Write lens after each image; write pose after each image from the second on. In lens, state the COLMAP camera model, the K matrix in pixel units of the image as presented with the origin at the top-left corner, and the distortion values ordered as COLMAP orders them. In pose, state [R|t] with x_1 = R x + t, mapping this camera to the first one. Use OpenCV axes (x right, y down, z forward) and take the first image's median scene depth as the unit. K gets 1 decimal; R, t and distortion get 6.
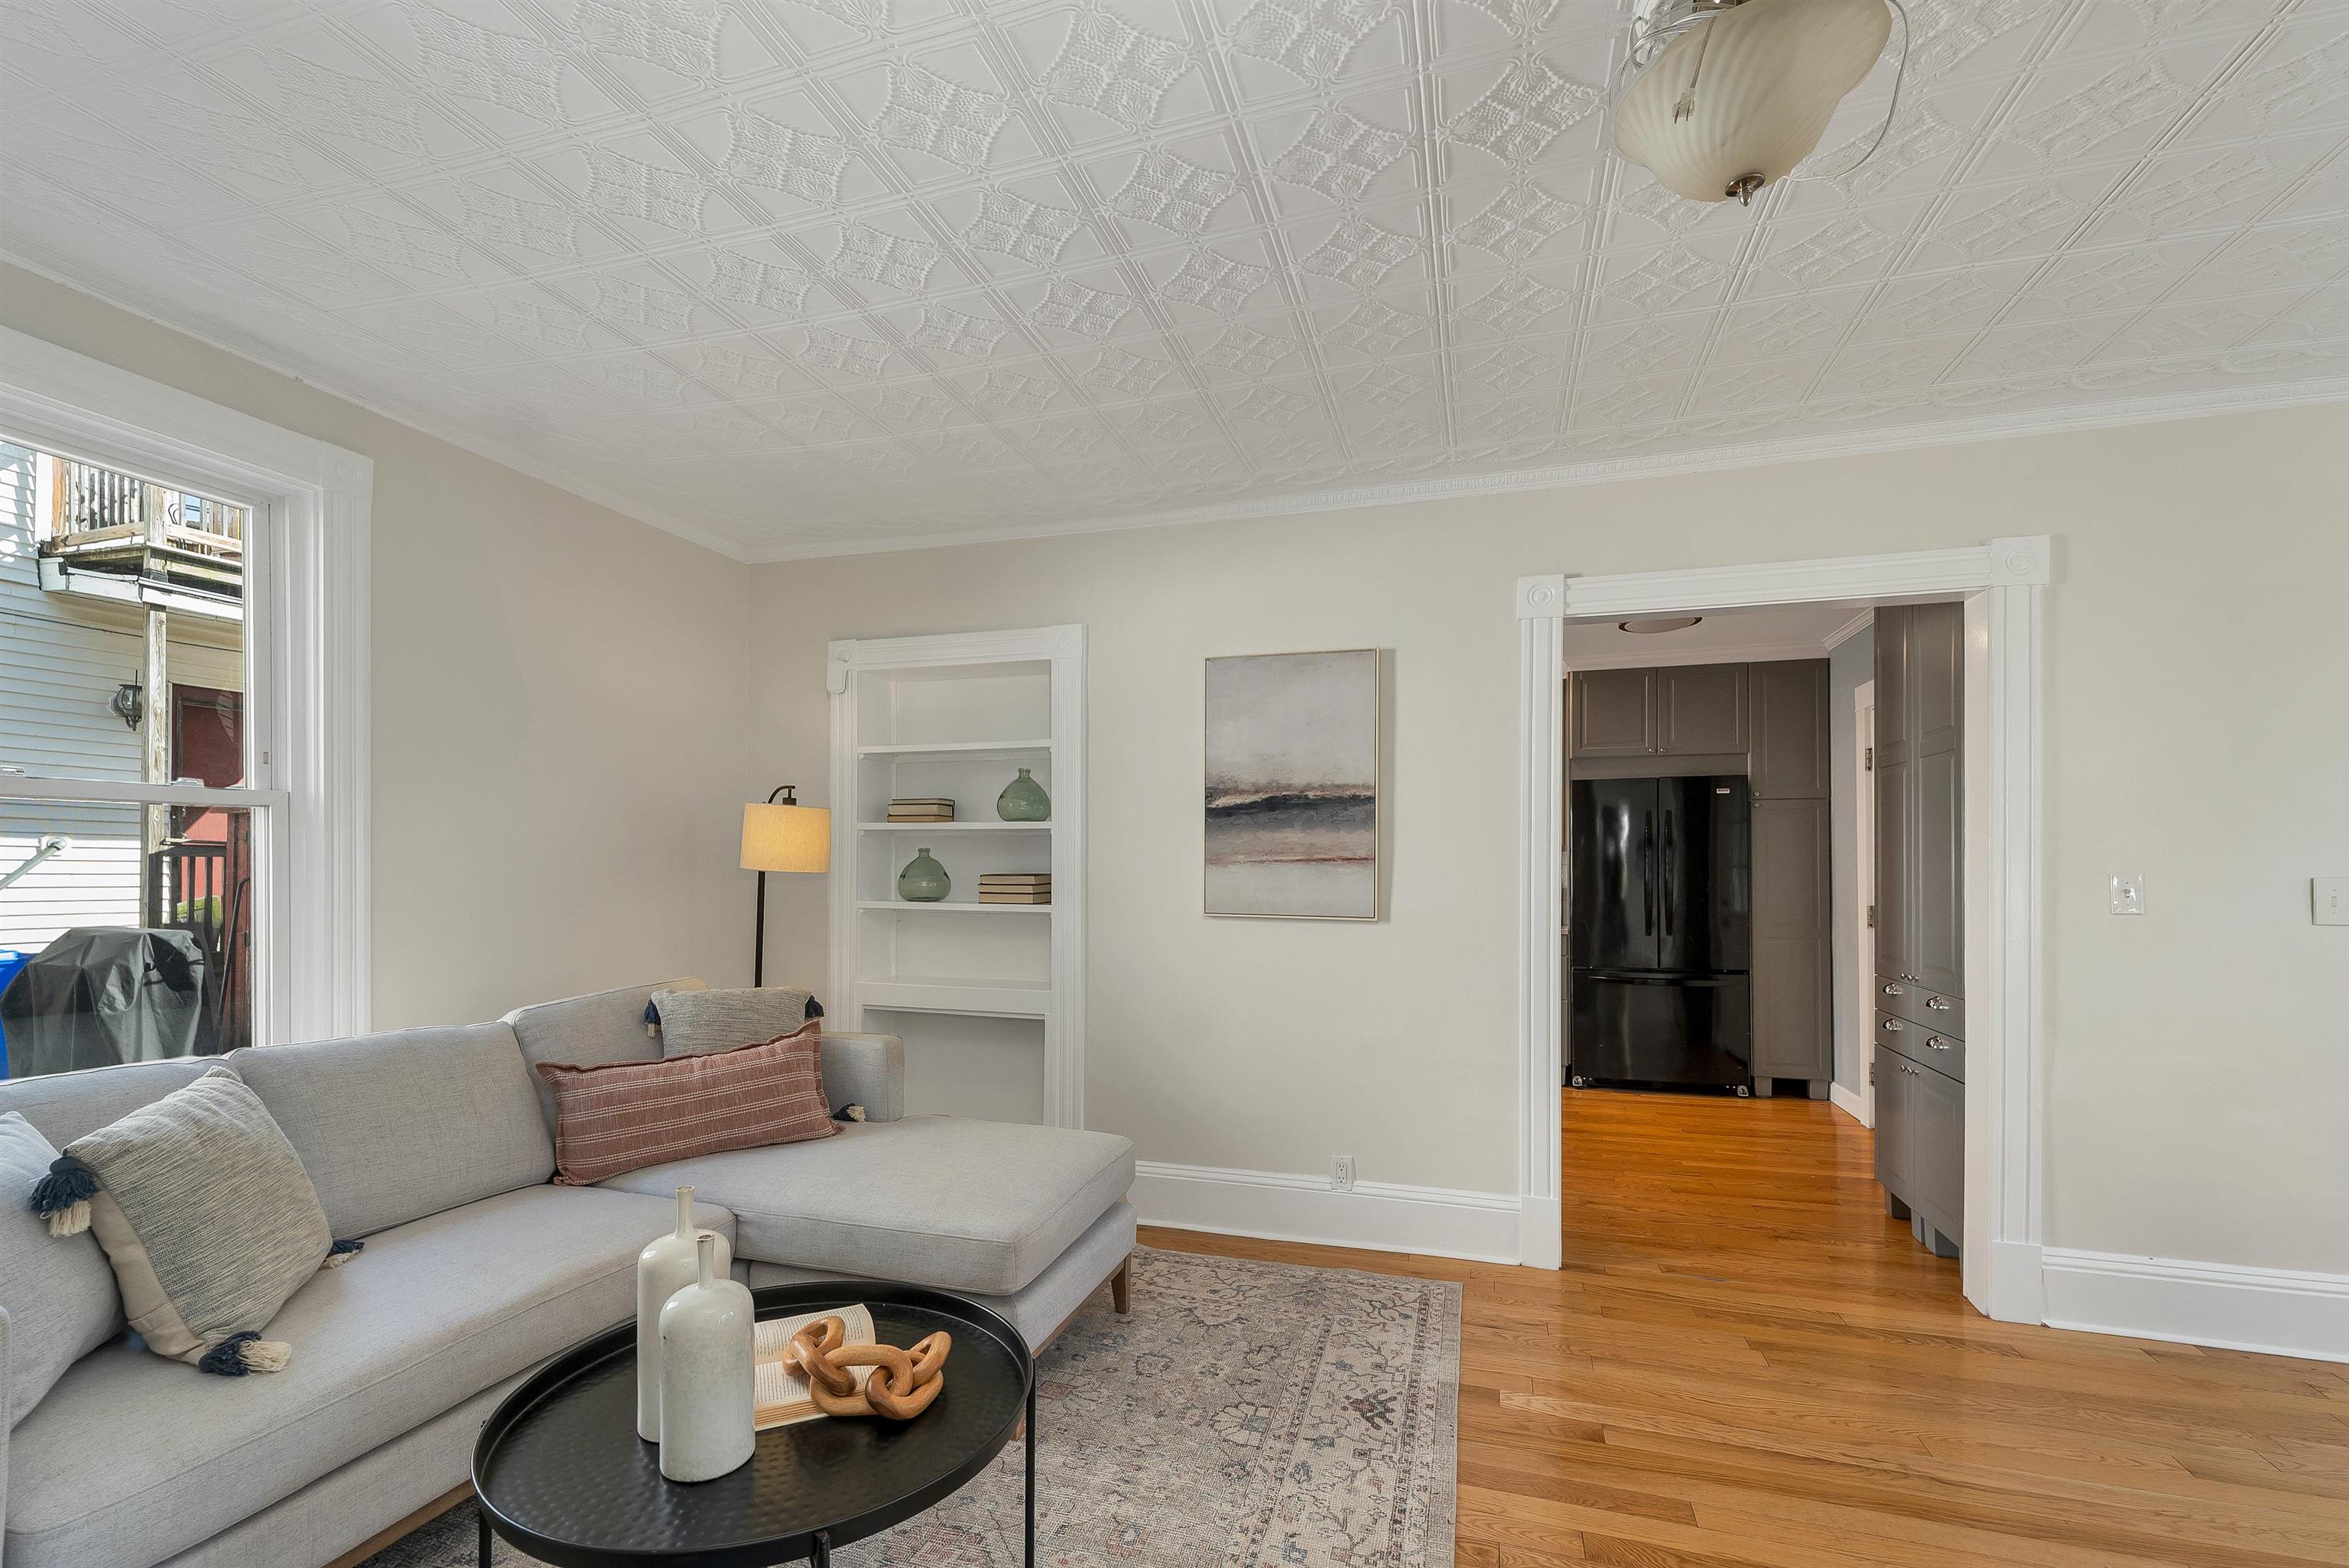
lens RADIAL K [[992.8, 0, 1157.2], [0, 992.8, 862.5], [0, 0, 1]] dist [0.003652, 0.000206]
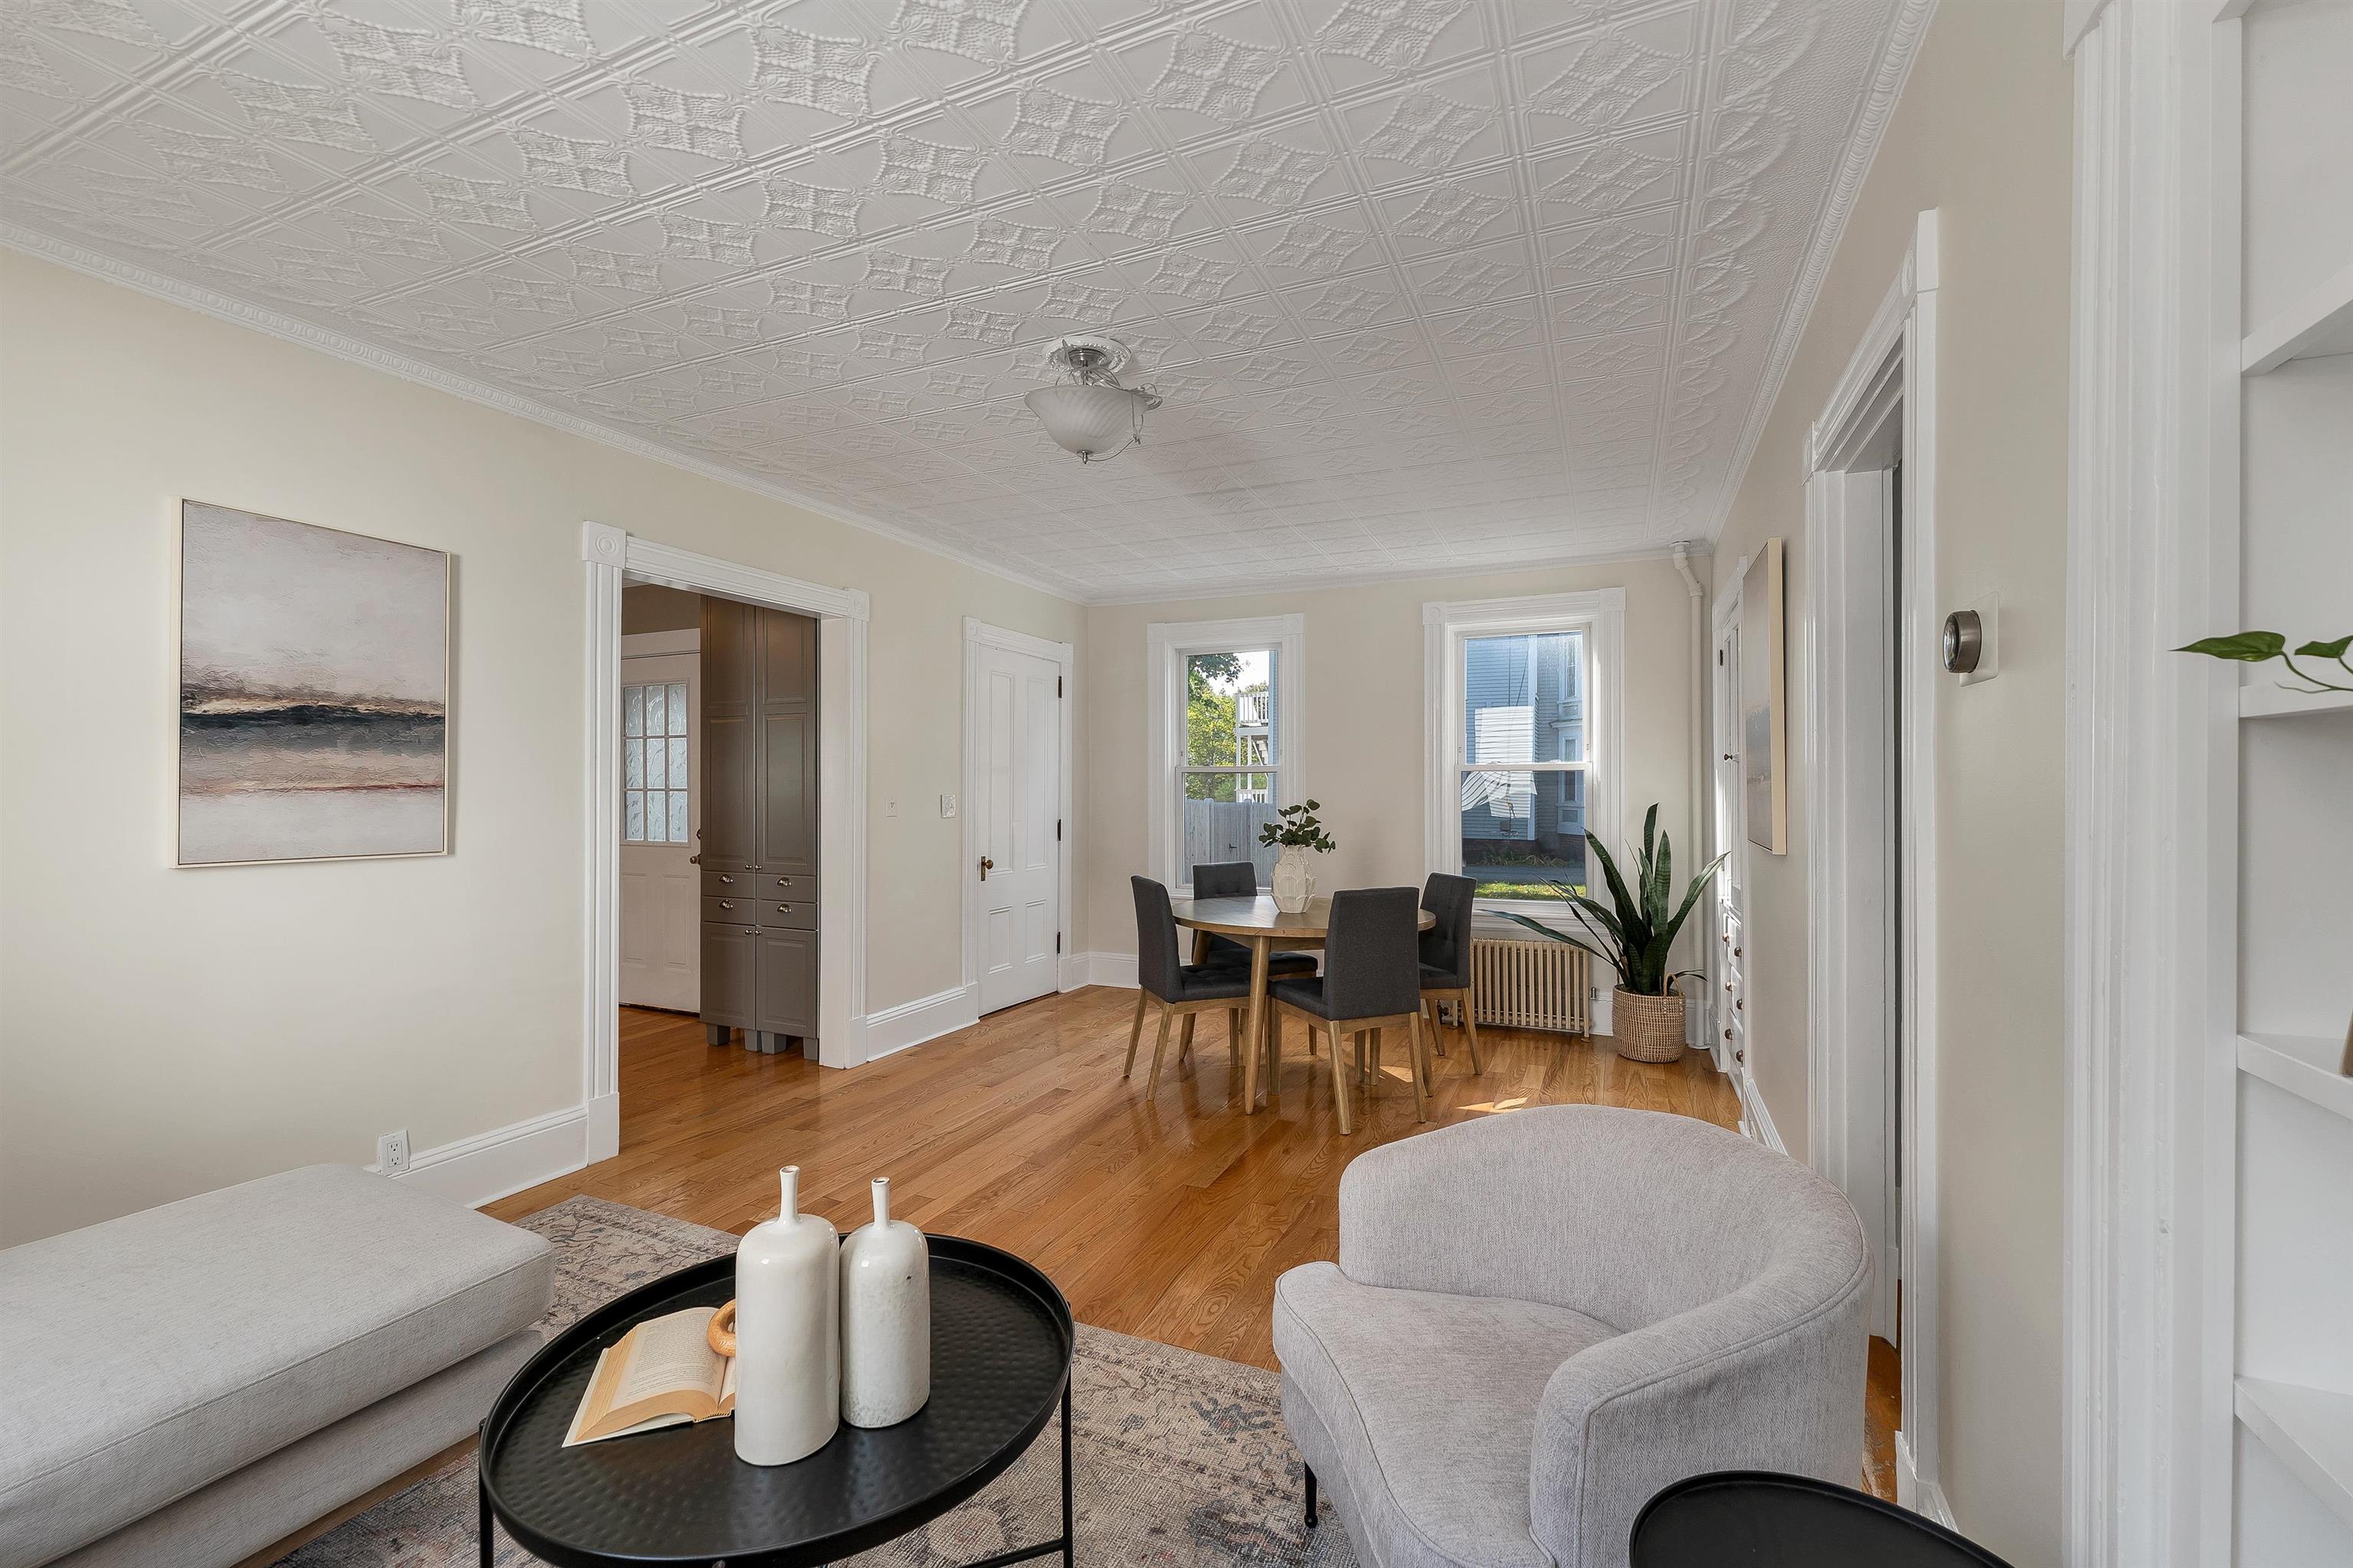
lens RADIAL K [[994.6, 0, 1179.0], [0, 994.6, 775.8], [0, 0, 1]] dist [0.003652, 0.000206]
pose [[0.117307, 0.002367, 0.993093, -0.589275], [-0.009042, 0.999958, -0.001316, -0.017572], [-0.993055, -0.008825, 0.117324, 0.233013]]
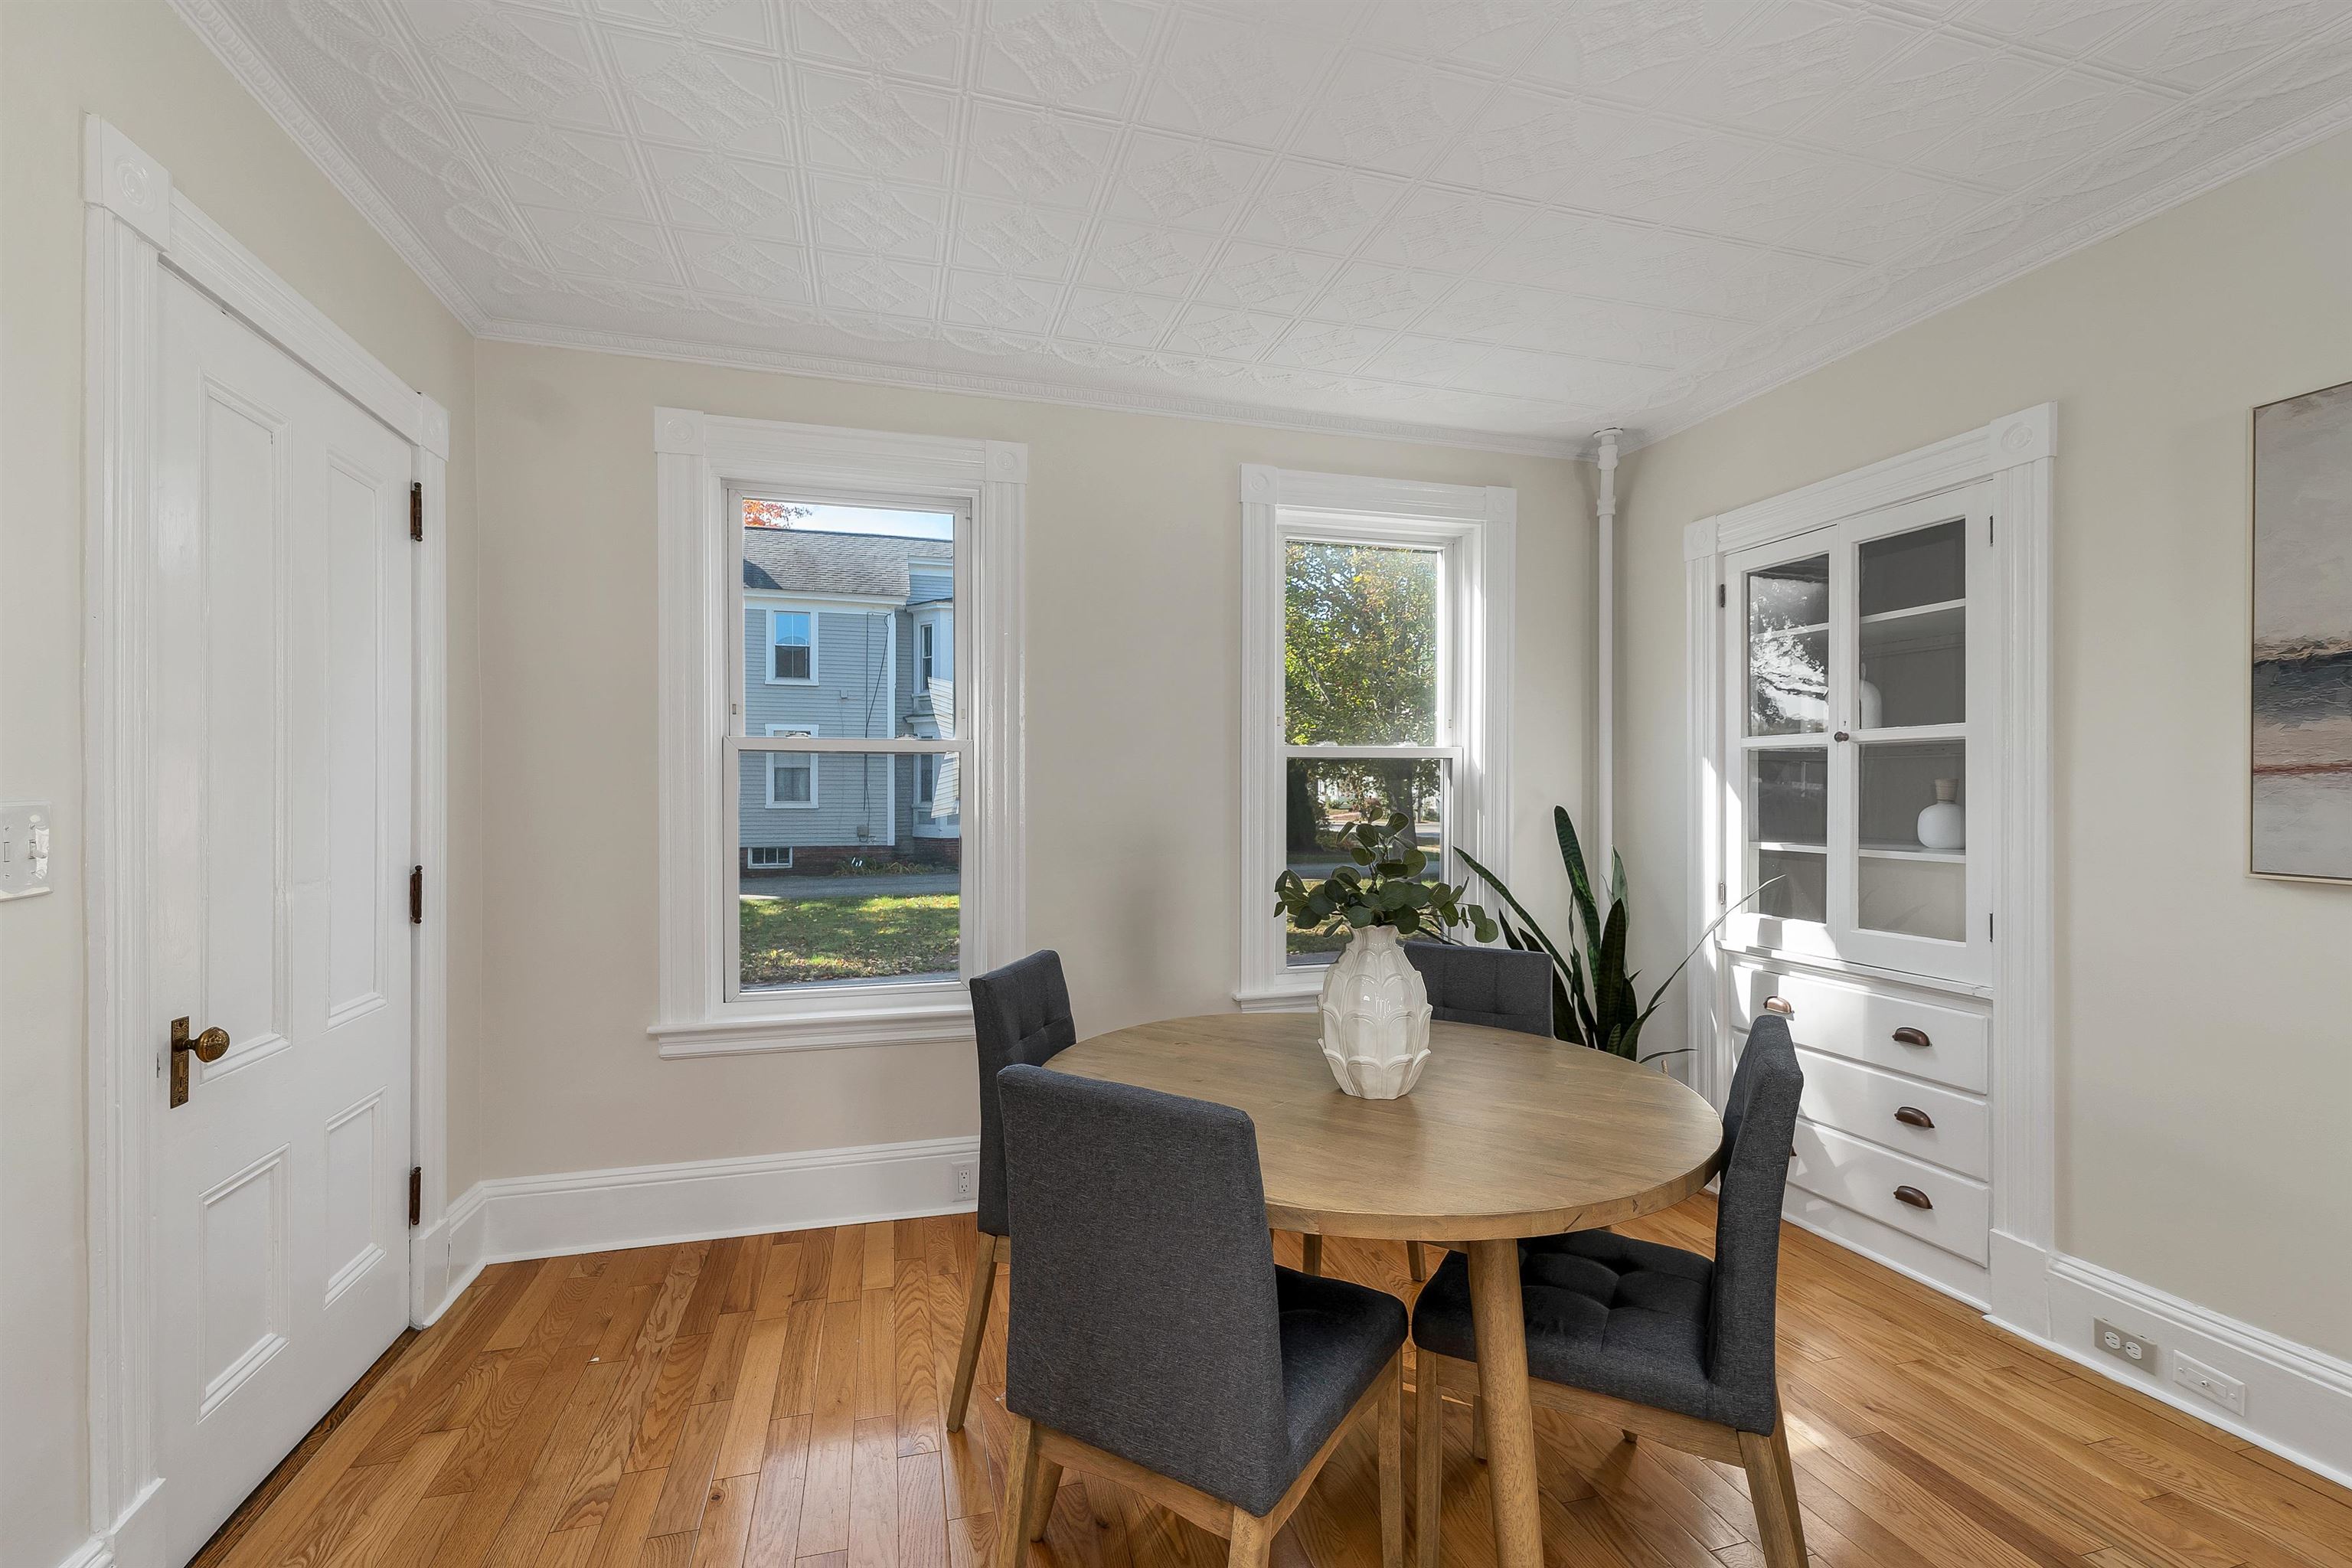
lens RADIAL K [[994.1, 0, 1181.2], [0, 994.1, 796.0], [0, 0, 1]] dist [0.003652, 0.000206]
pose [[-0.559007, -0.015321, 0.829022, 0.367984], [-0.013895, 0.999862, 0.009109, 0.002398], [-0.829047, -0.006427, -0.559142, 0.621990]]
